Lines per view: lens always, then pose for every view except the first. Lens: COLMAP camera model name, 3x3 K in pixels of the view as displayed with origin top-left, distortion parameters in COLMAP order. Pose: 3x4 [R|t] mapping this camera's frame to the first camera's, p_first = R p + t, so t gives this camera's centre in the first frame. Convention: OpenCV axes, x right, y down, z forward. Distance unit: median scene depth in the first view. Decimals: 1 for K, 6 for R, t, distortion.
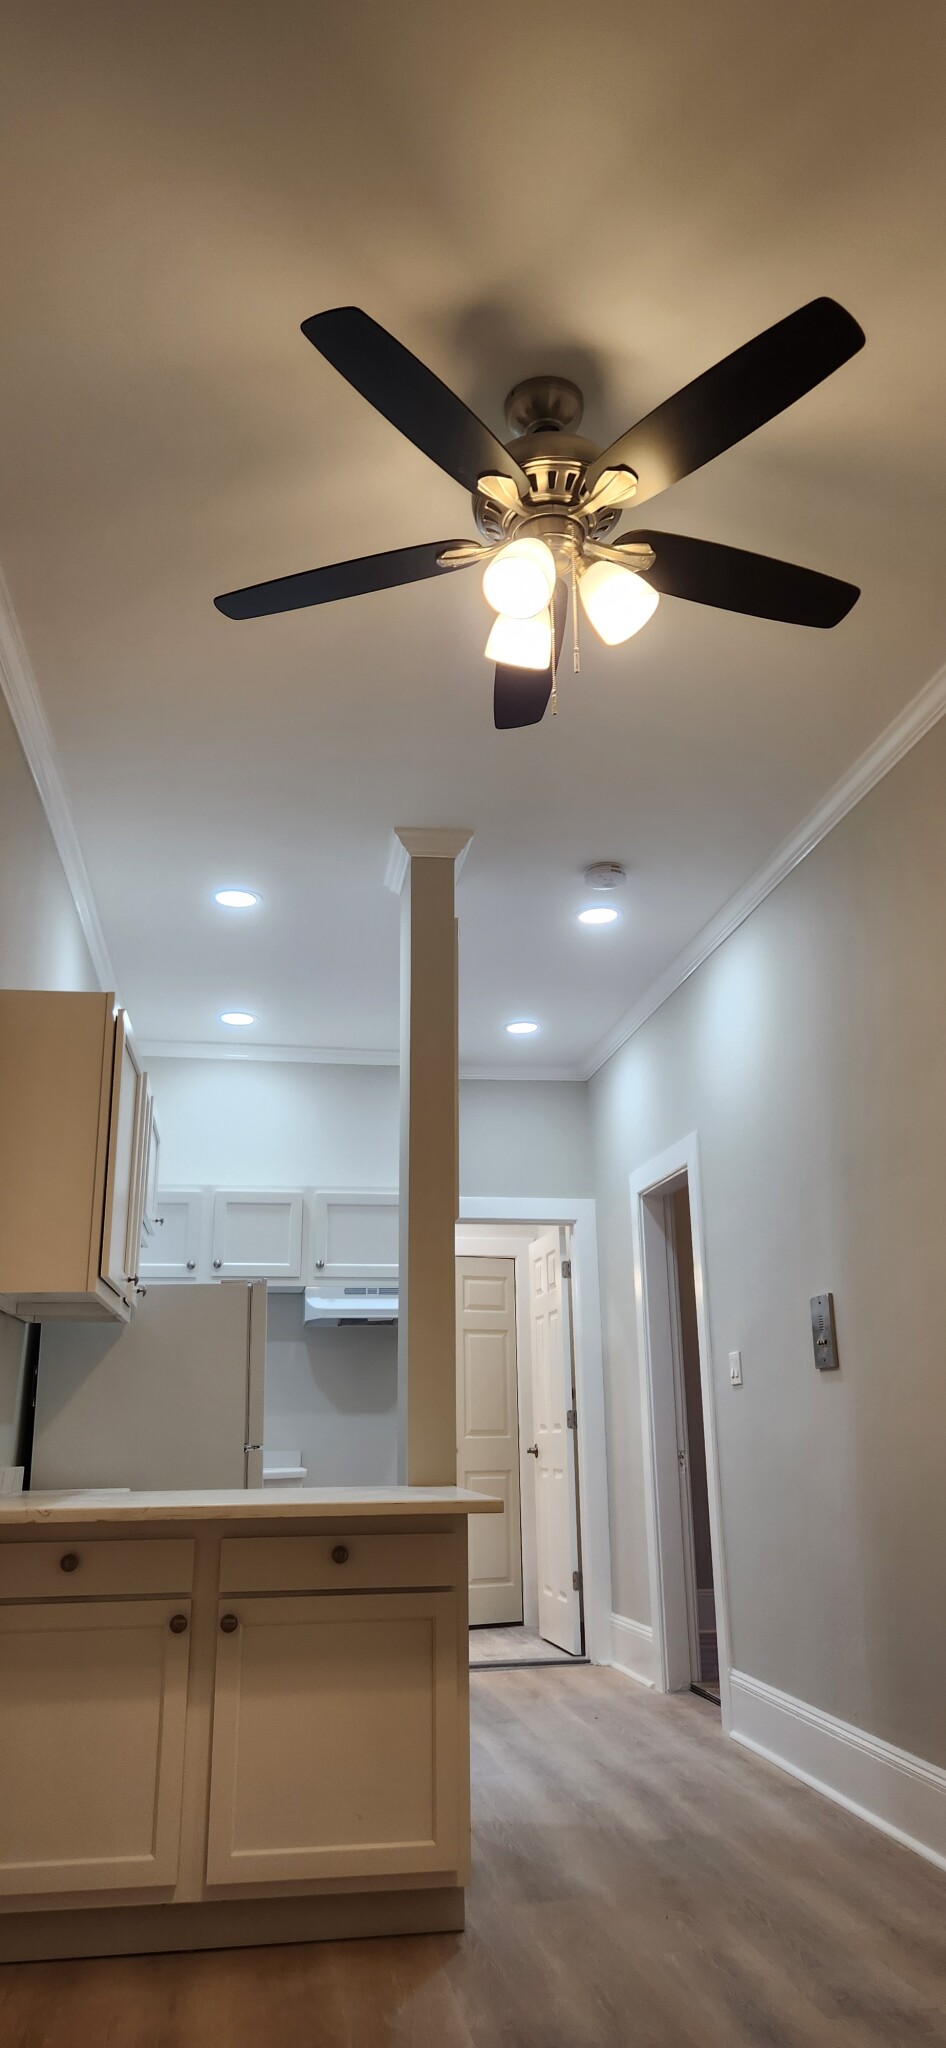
lens RADIAL K [[1379.5, 0, 471.9], [0, 1379.5, 994.9], [0, 0, 1]] dist [0.054418, -0.033016]
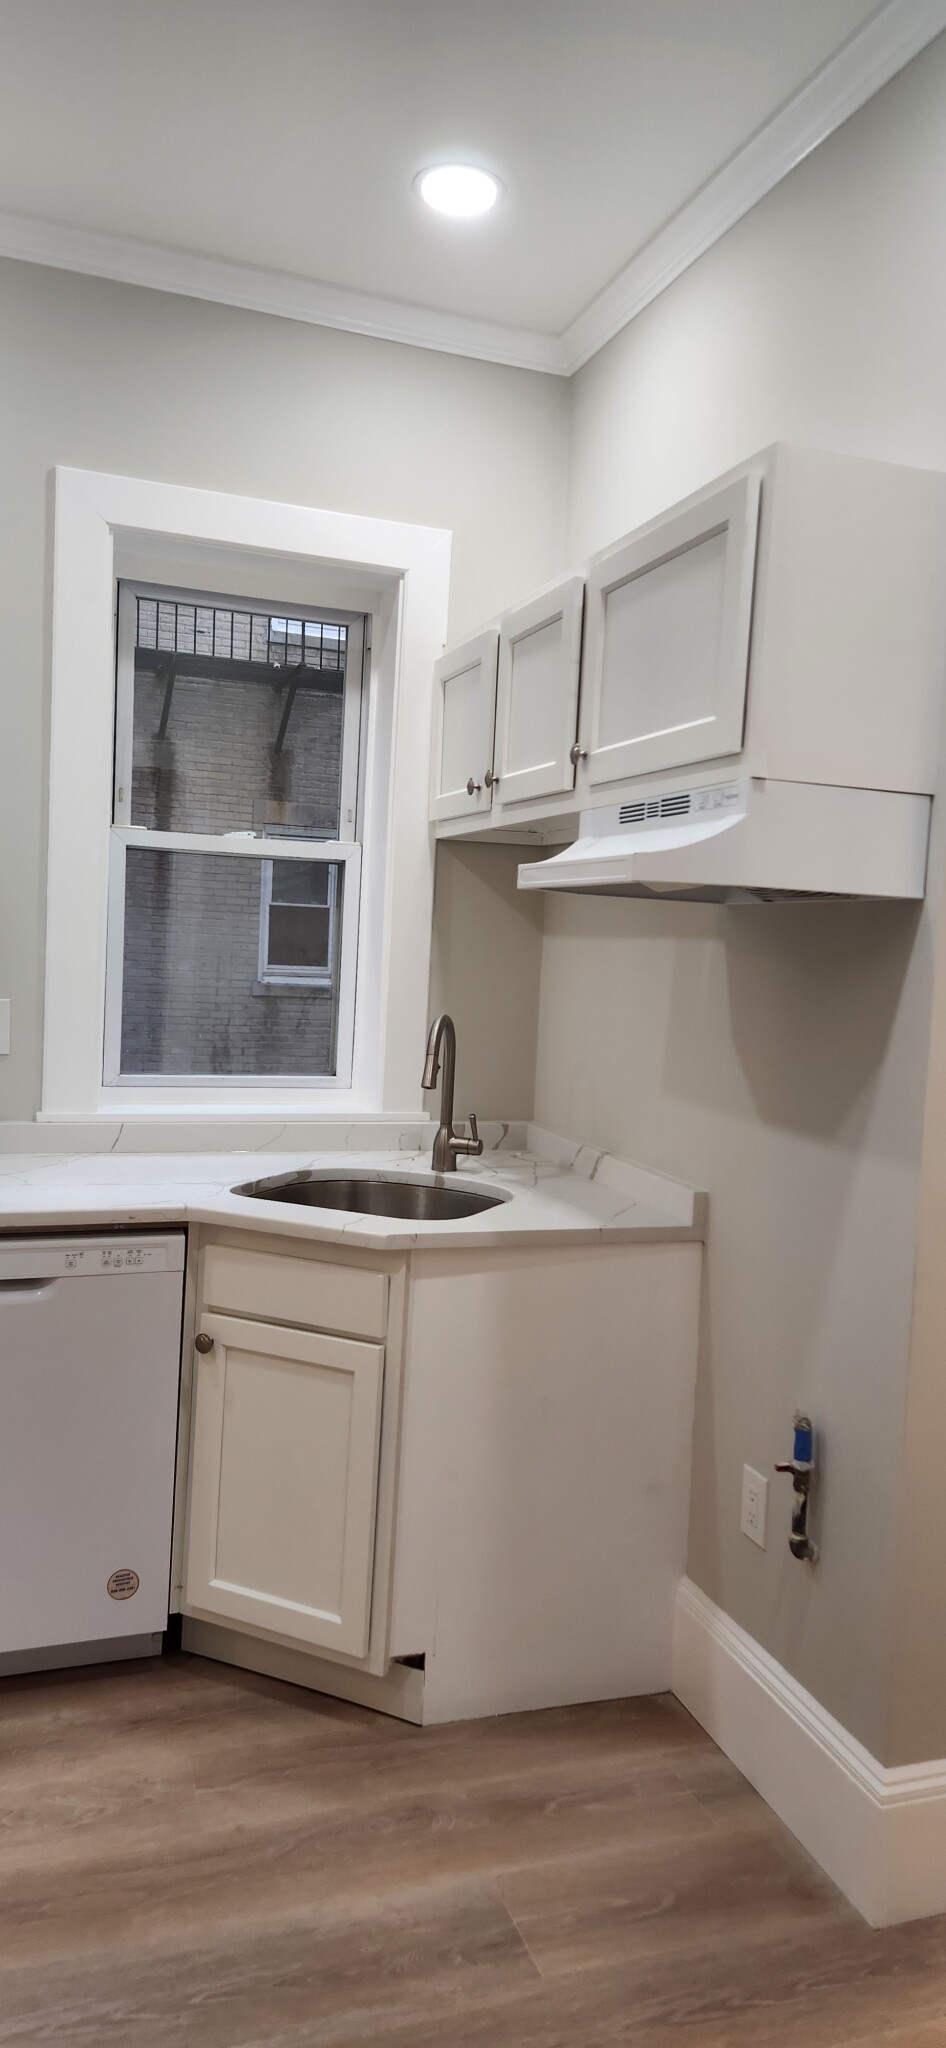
lens RADIAL K [[1379.5, 0, 486.3], [0, 1379.5, 1020.6], [0, 0, 1]] dist [0.054418, -0.033016]
pose [[0.169285, 0.074145, -0.982774, 0.346745], [0.255763, 0.959699, 0.116460, 0.271847], [0.951802, -0.271073, 0.143499, 1.136194]]
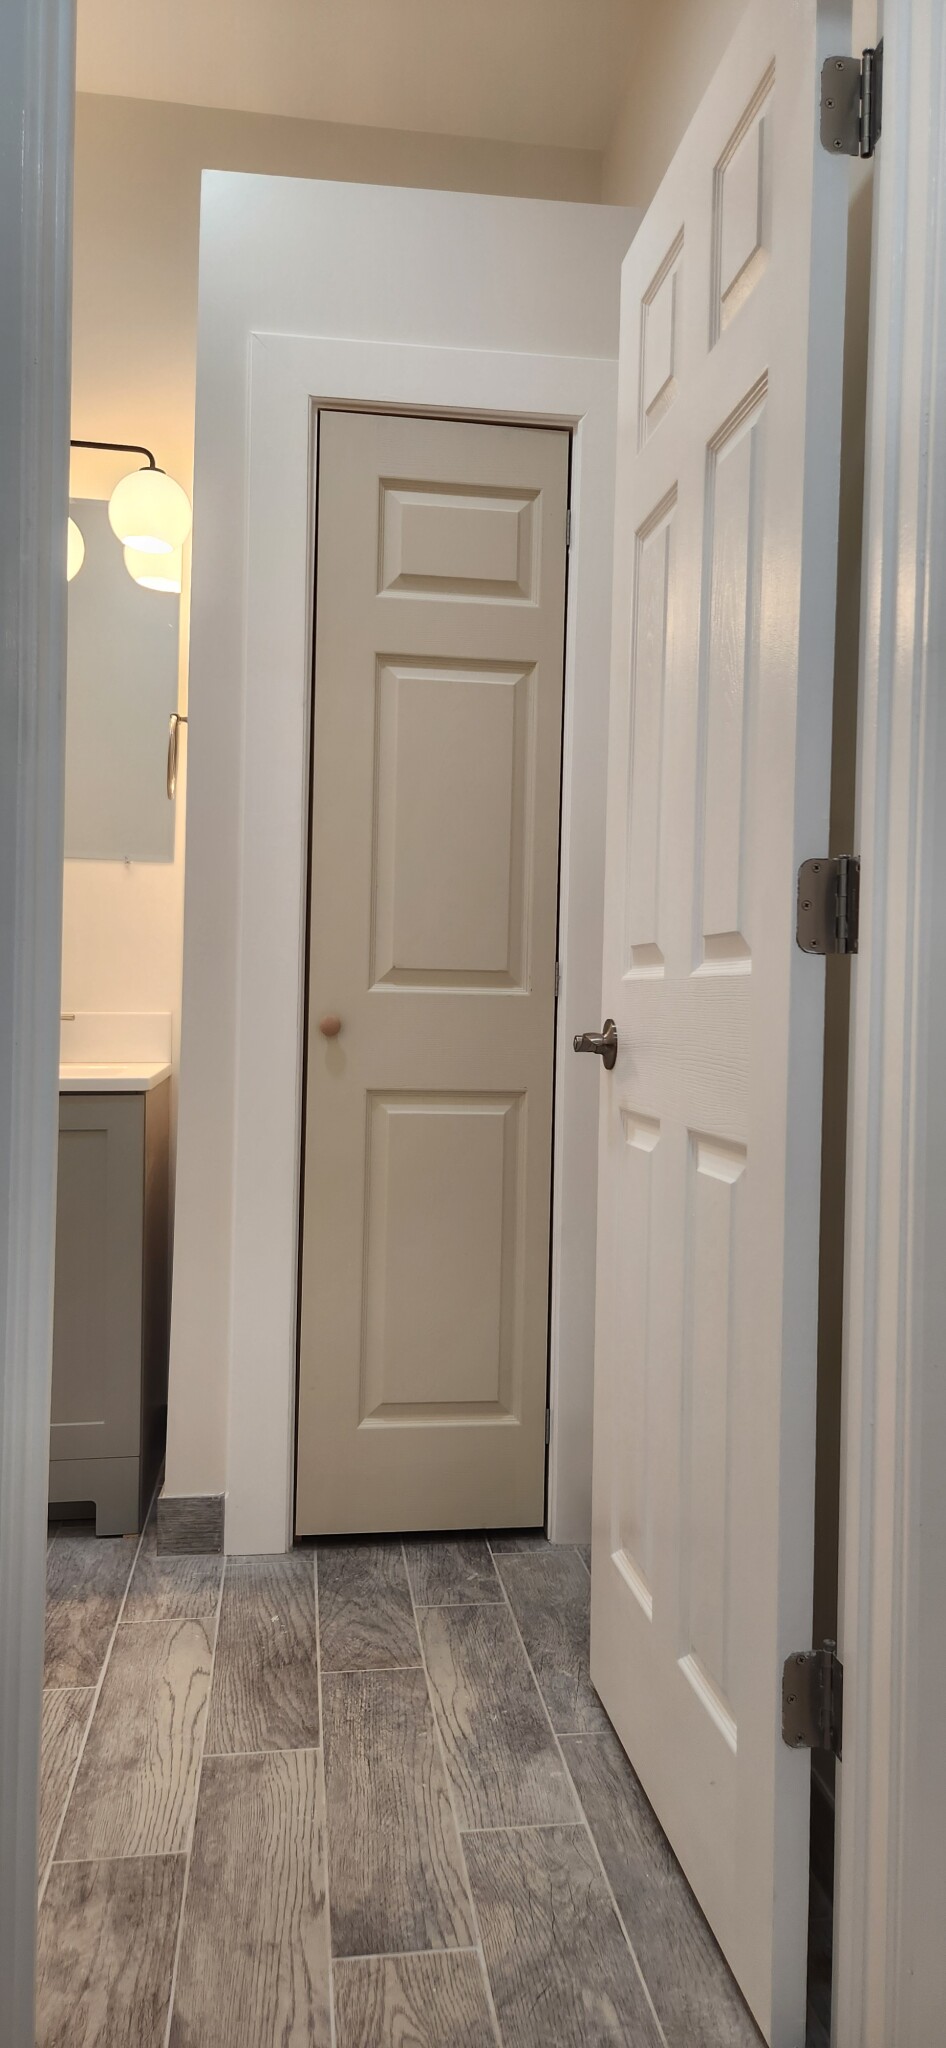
lens RADIAL K [[1379.5, 0, 482.6], [0, 1379.5, 1009.5], [0, 0, 1]] dist [0.054418, -0.033016]
pose [[0.998806, 0.035783, -0.033262, 0.046216], [-0.023541, 0.949090, 0.314123, 0.367770], [0.042809, -0.312965, 0.948799, 1.148503]]
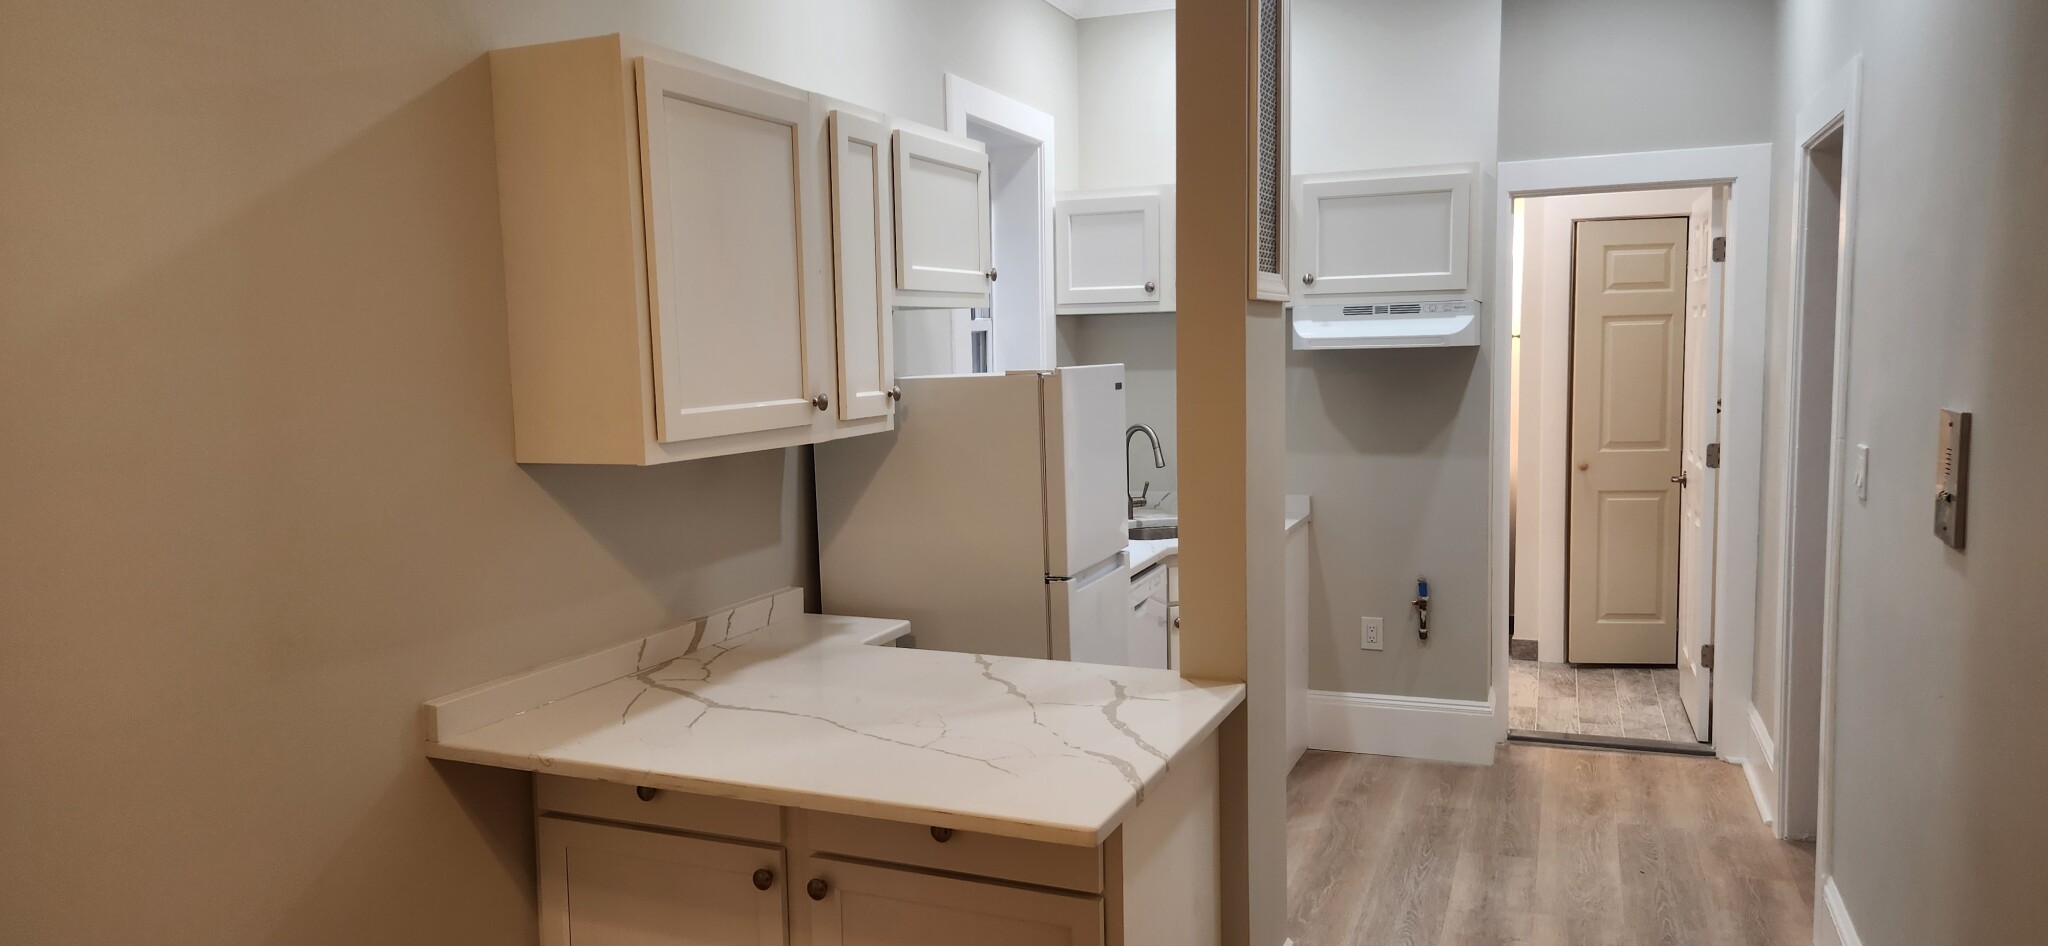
lens RADIAL K [[1379.5, 0, 999.0], [0, 1379.5, 479.7], [0, 0, 1]] dist [0.054418, -0.033016]
pose [[0.850290, 0.043367, -0.524525, 0.193510], [0.173175, 0.918055, 0.356631, -0.009108], [0.497009, -0.394074, 0.773103, 0.347281]]
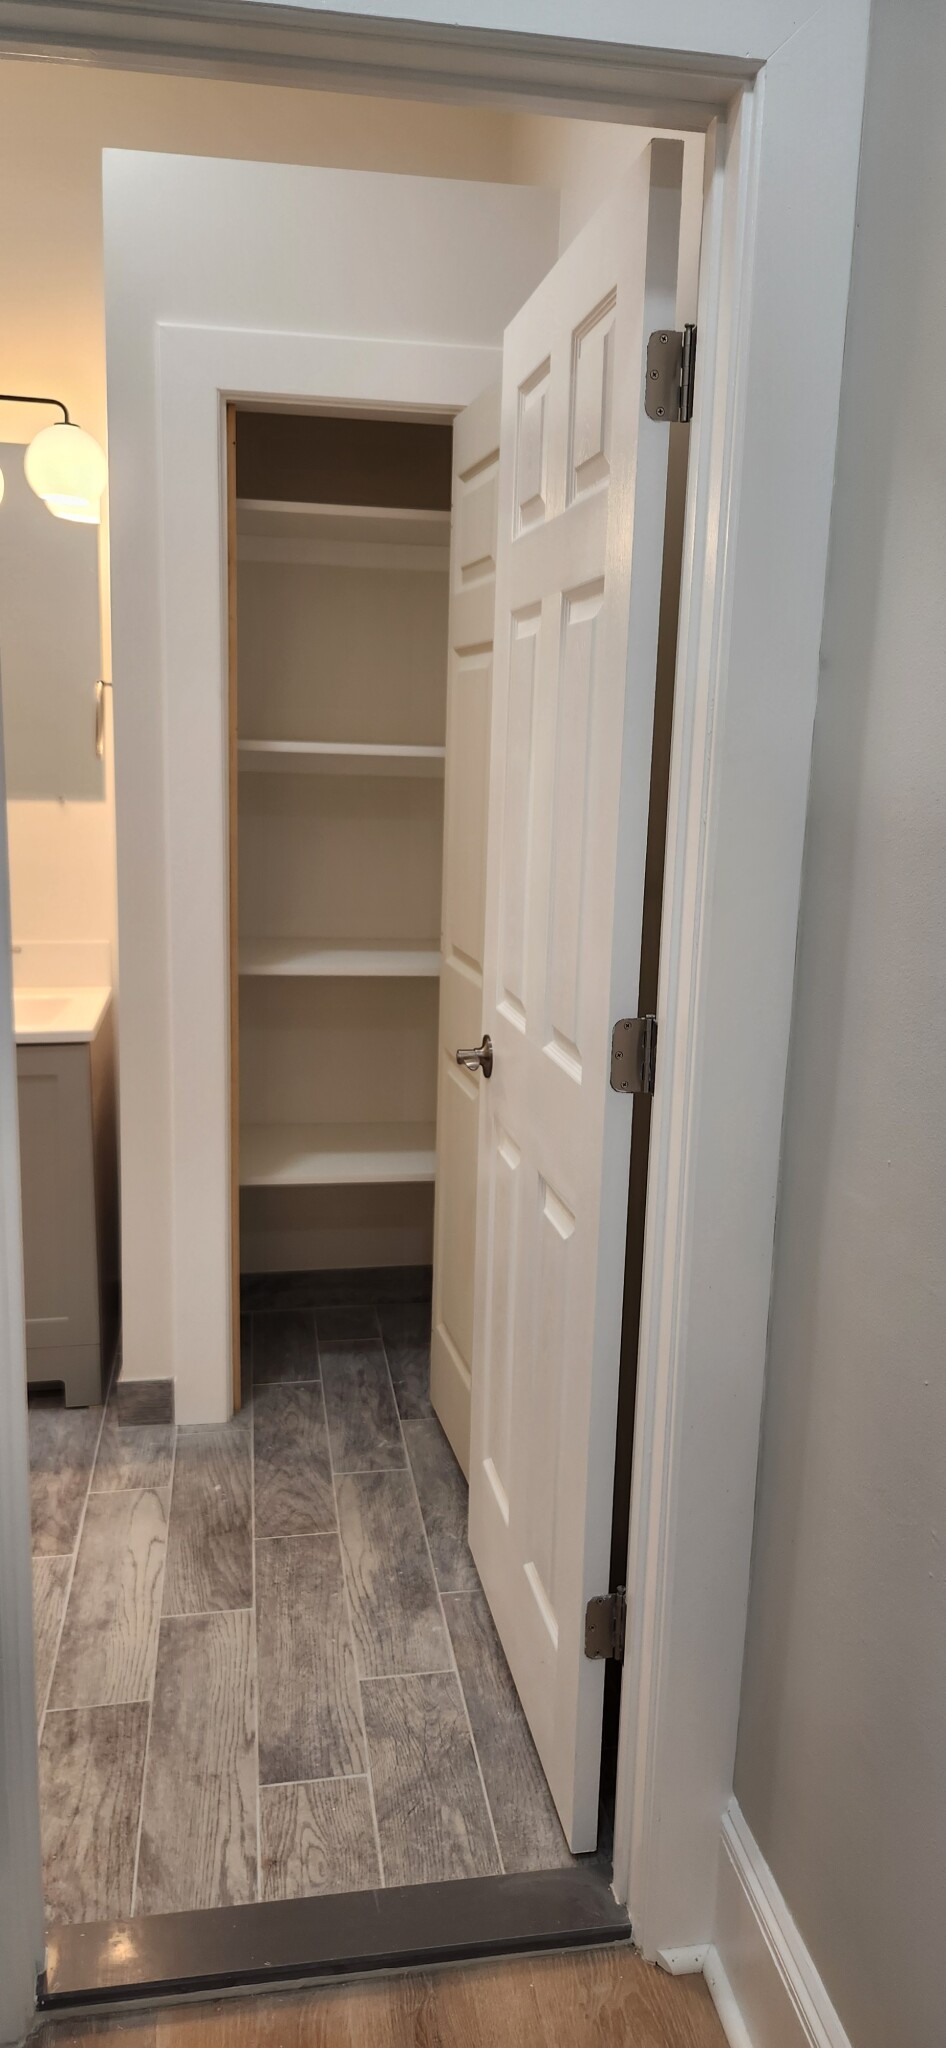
lens RADIAL K [[1379.5, 0, 475.5], [0, 1379.5, 1014.0], [0, 0, 1]] dist [0.054418, -0.033016]
pose [[0.999141, 0.040978, 0.006238, 0.061727], [-0.038789, 0.871300, 0.489216, 0.263367], [0.014613, -0.489037, 0.872141, 1.125958]]
